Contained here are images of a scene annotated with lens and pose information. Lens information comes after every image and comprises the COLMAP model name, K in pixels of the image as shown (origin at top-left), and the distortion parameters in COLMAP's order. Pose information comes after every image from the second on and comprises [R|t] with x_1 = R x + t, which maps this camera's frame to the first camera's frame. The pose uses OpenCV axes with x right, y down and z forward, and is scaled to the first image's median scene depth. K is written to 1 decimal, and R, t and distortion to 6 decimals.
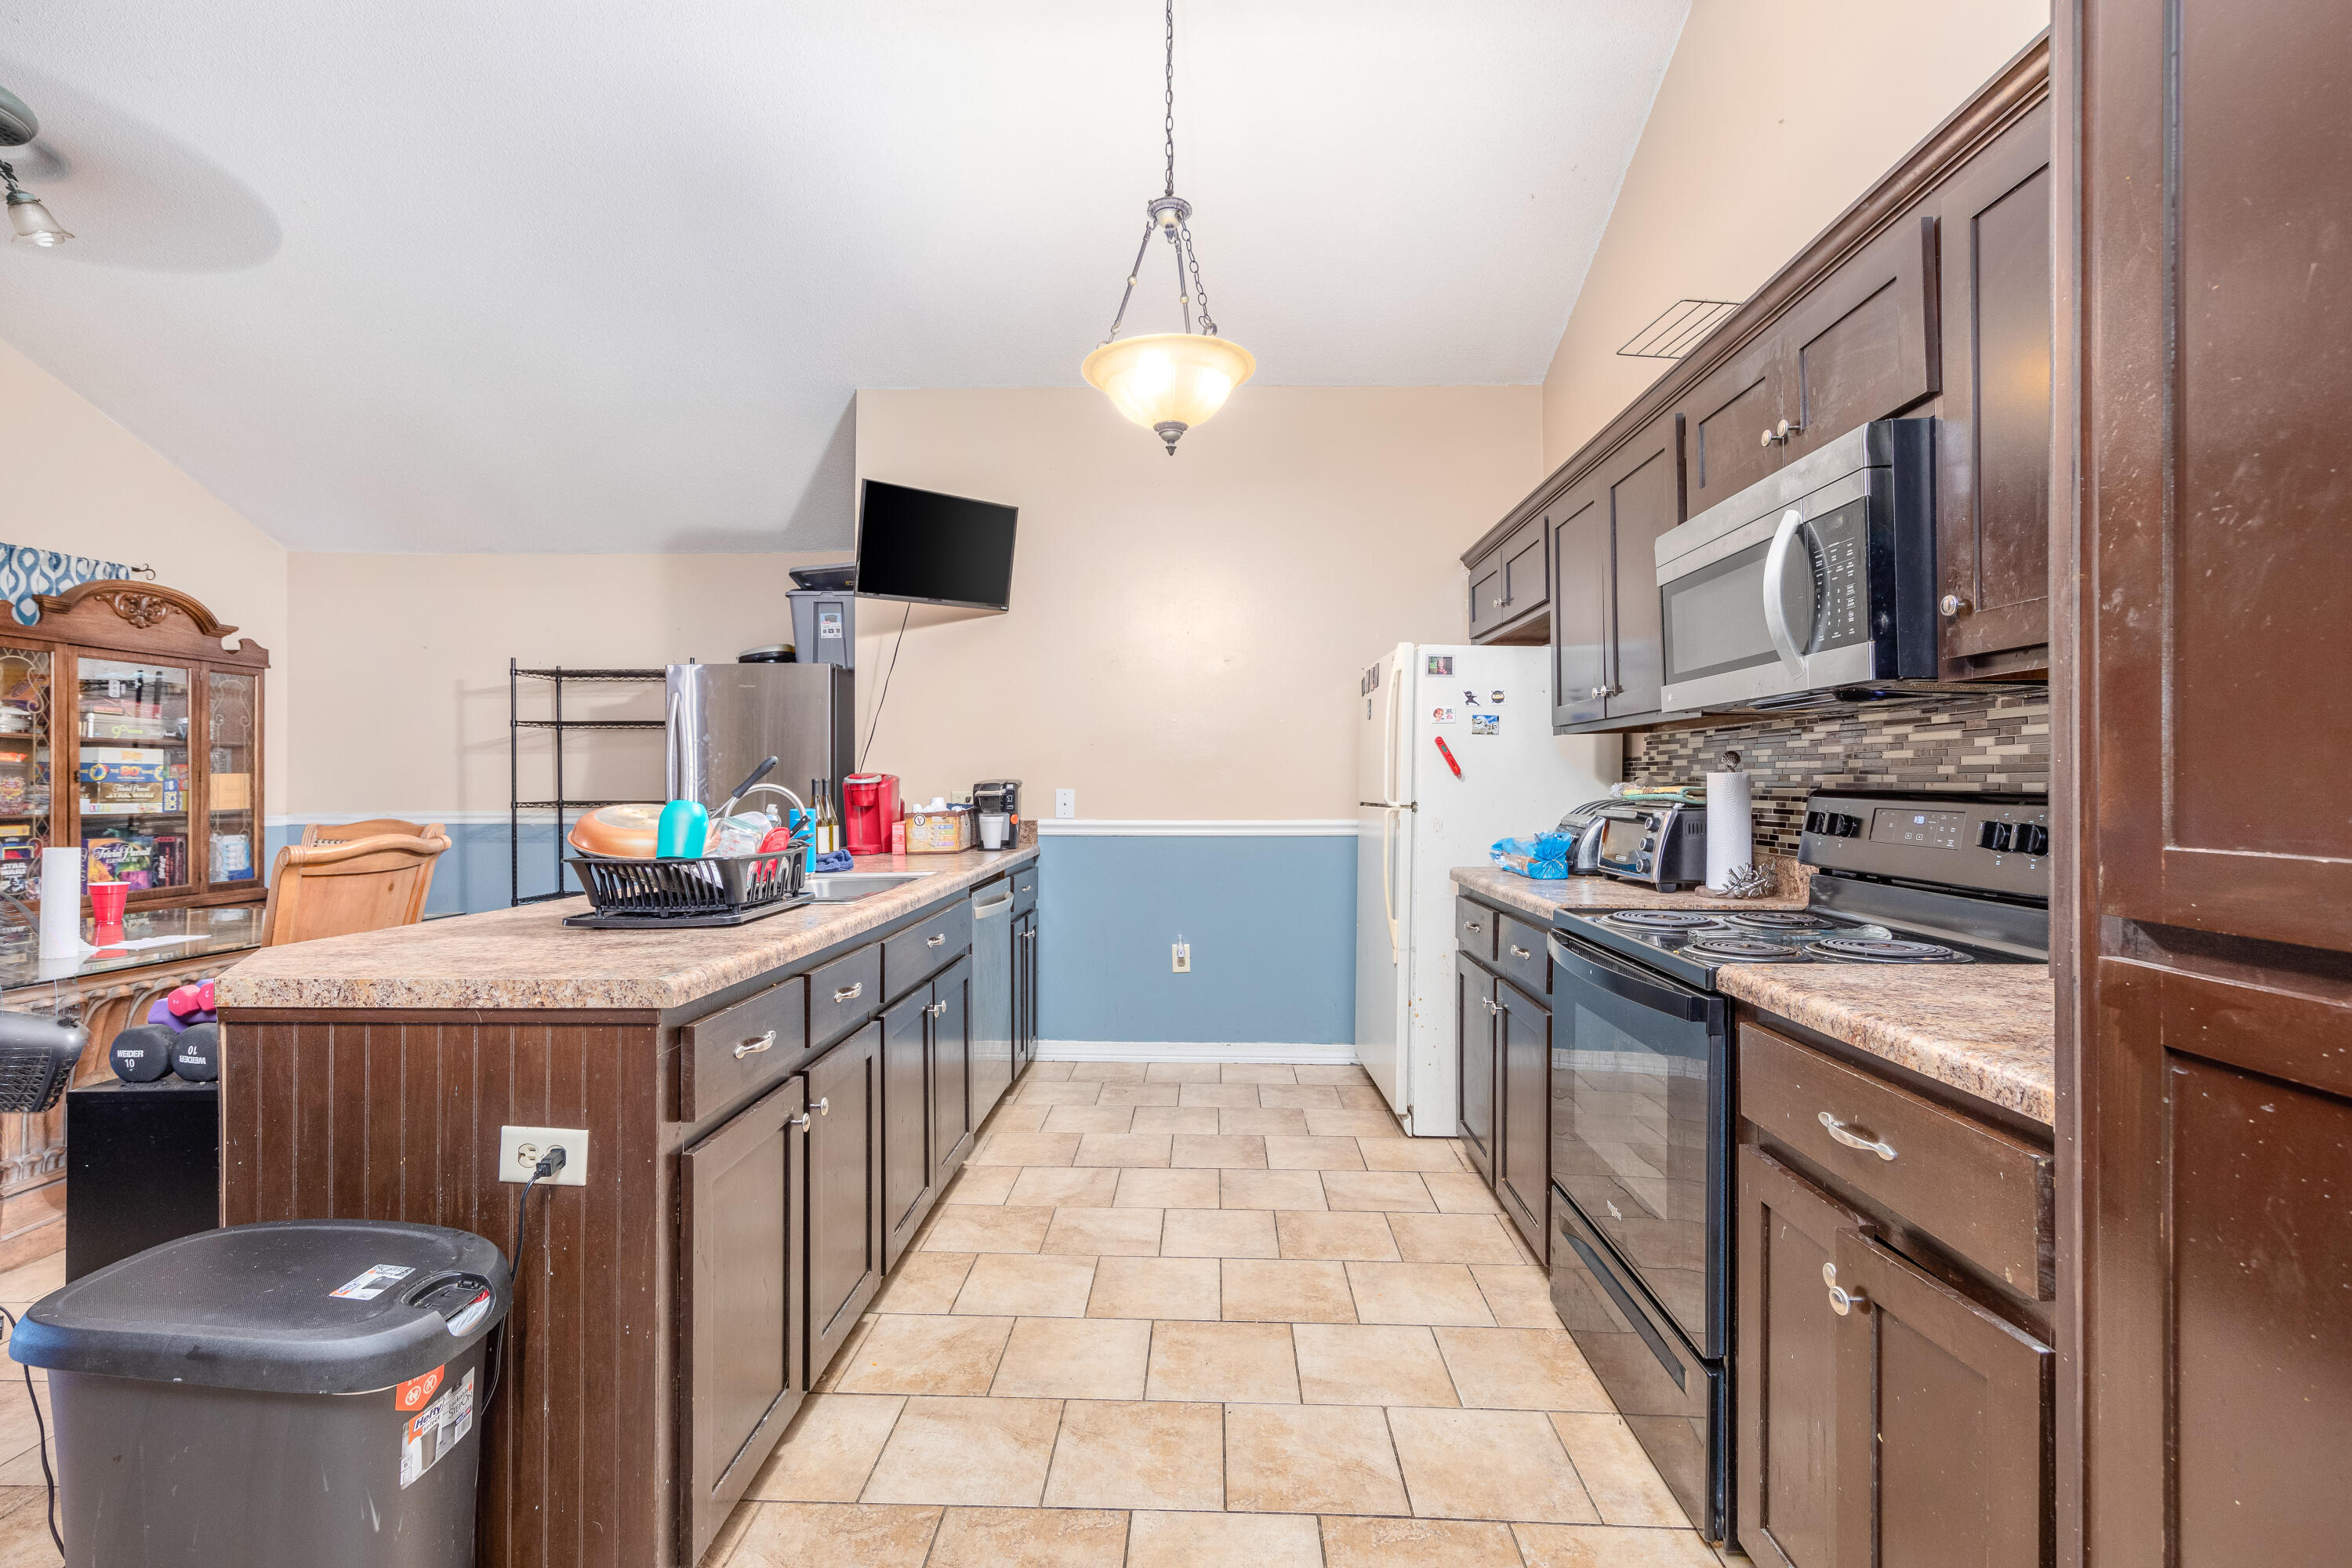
lens RADIAL K [[1062.3, 0, 1169.2], [0, 1062.3, 777.3], [0, 0, 1]] dist [0.005202, -0.000801]
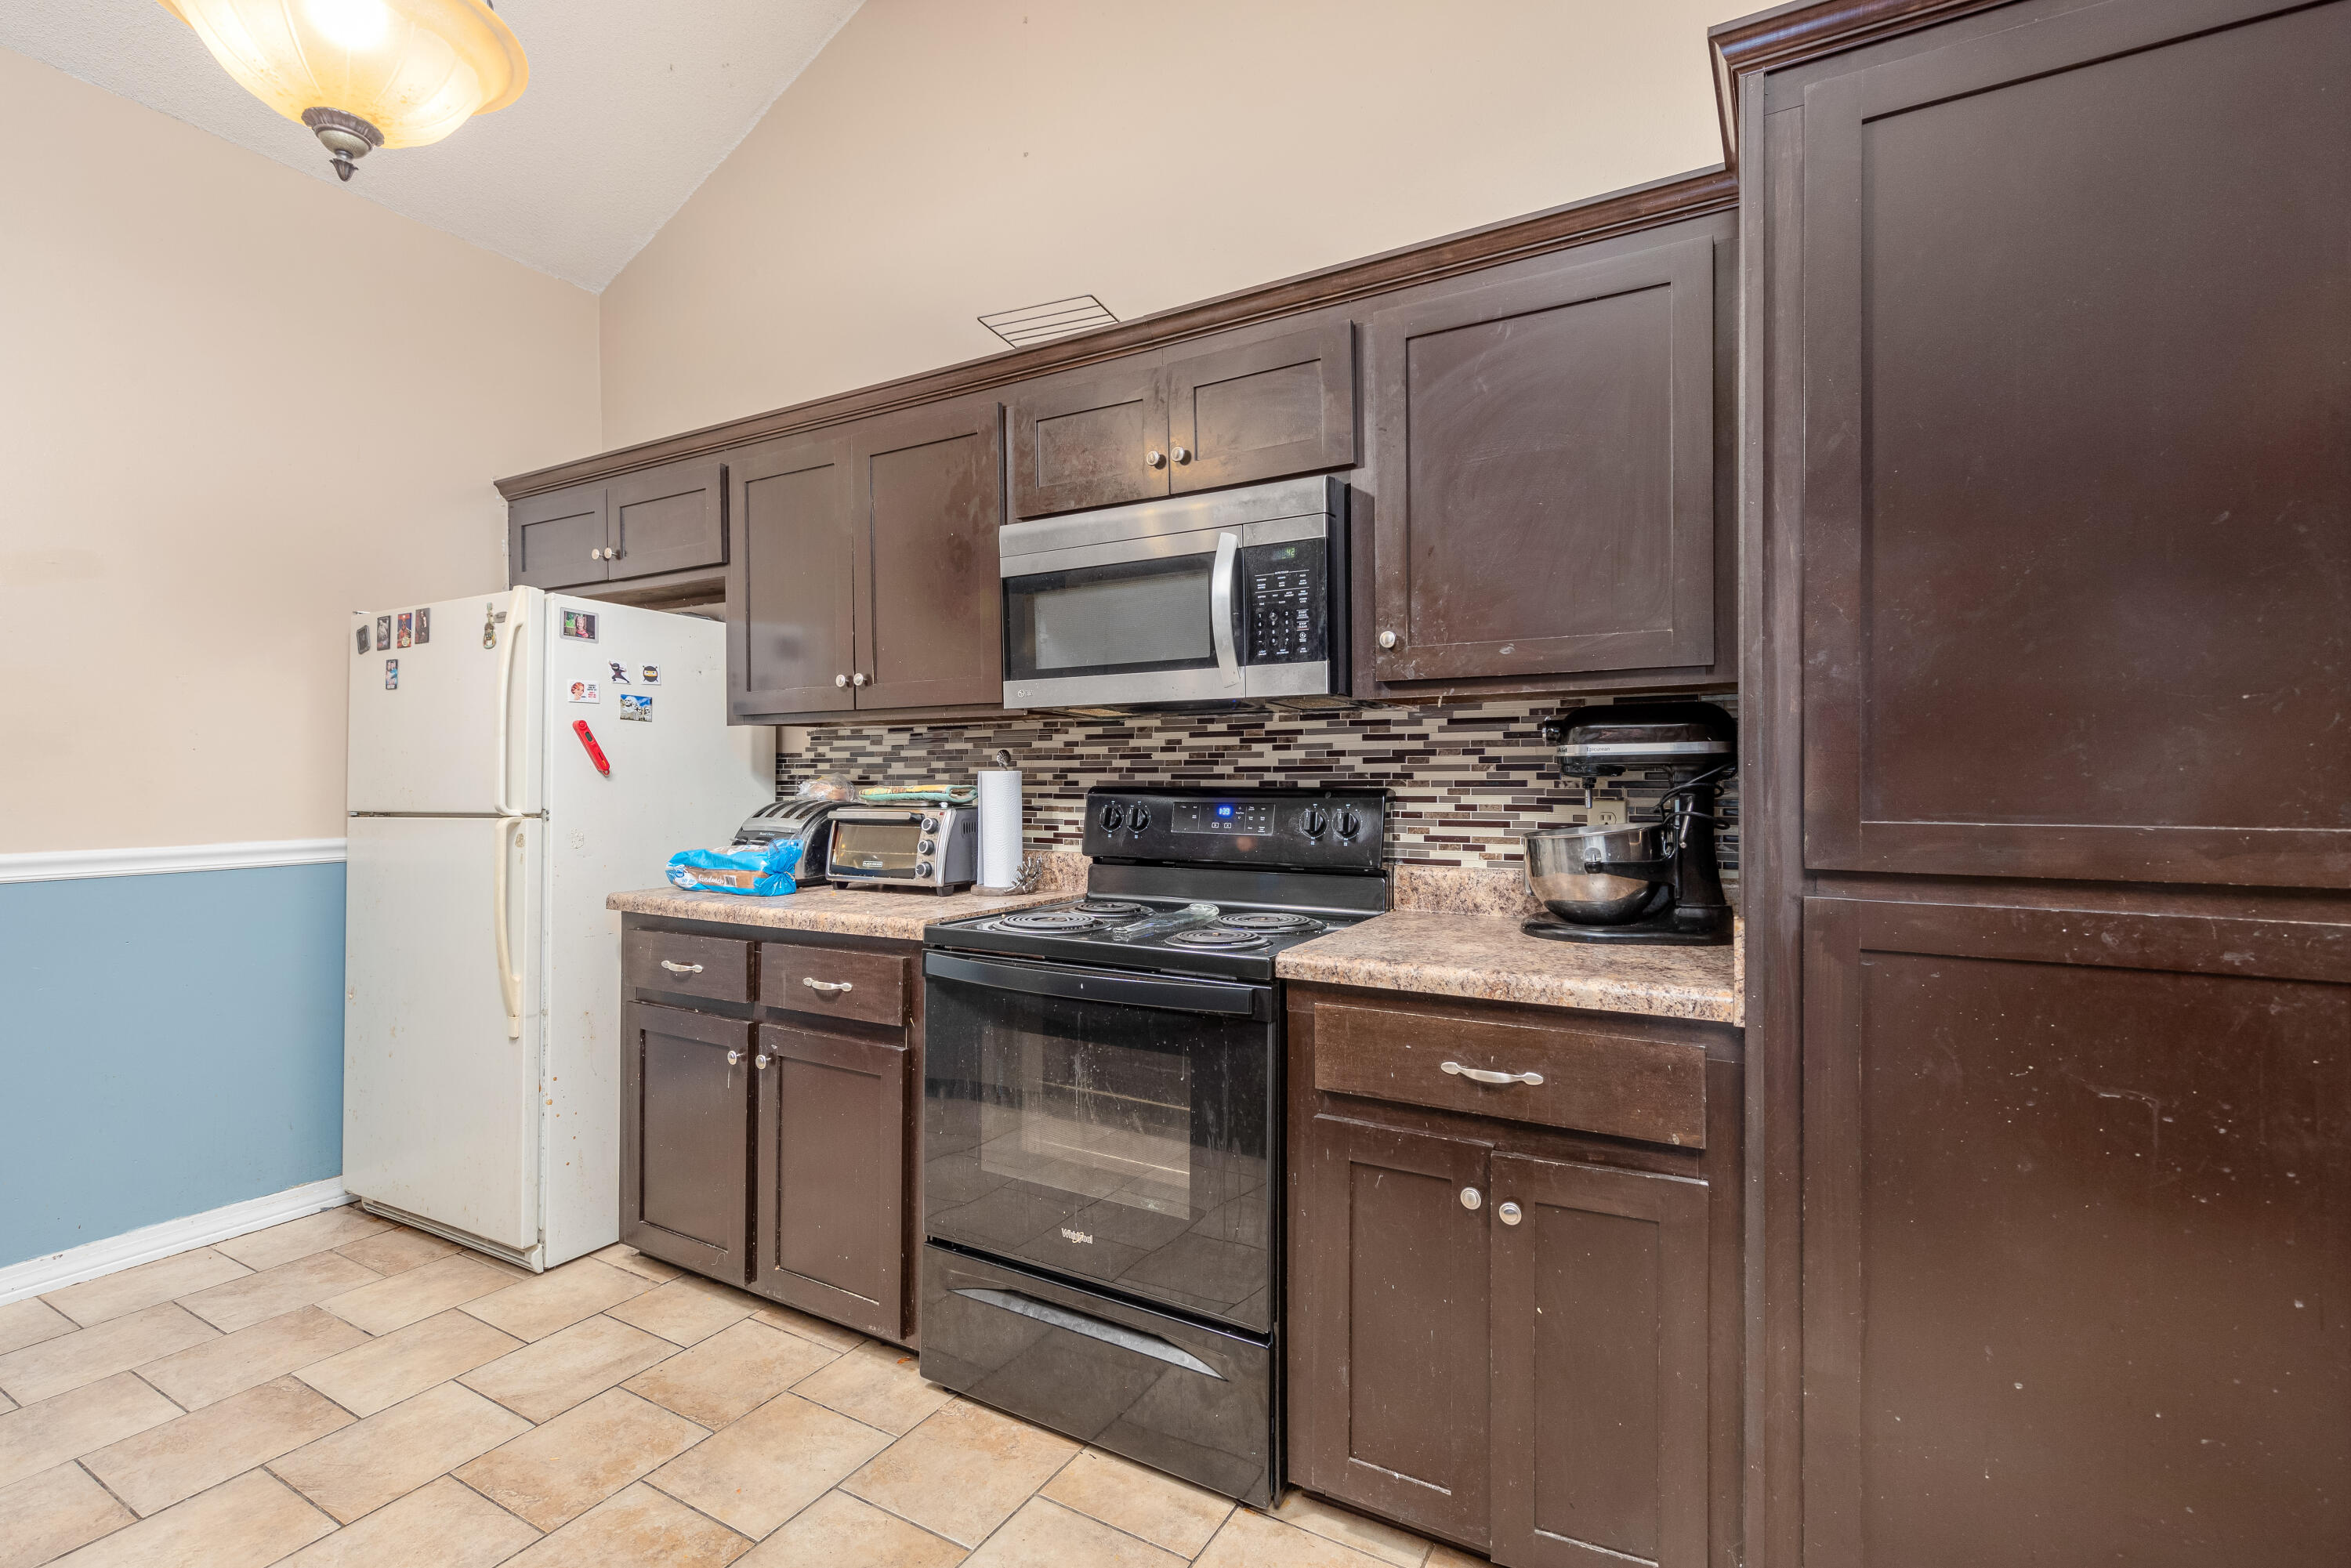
lens RADIAL K [[1061.8, 0, 1180.6], [0, 1061.8, 778.5], [0, 0, 1]] dist [0.005202, -0.000801]
pose [[0.456908, -0.001311, 0.889513, -0.319920], [-0.001357, 0.999997, 0.002171, 0.000275], [-0.889513, -0.002199, 0.456905, 0.417608]]
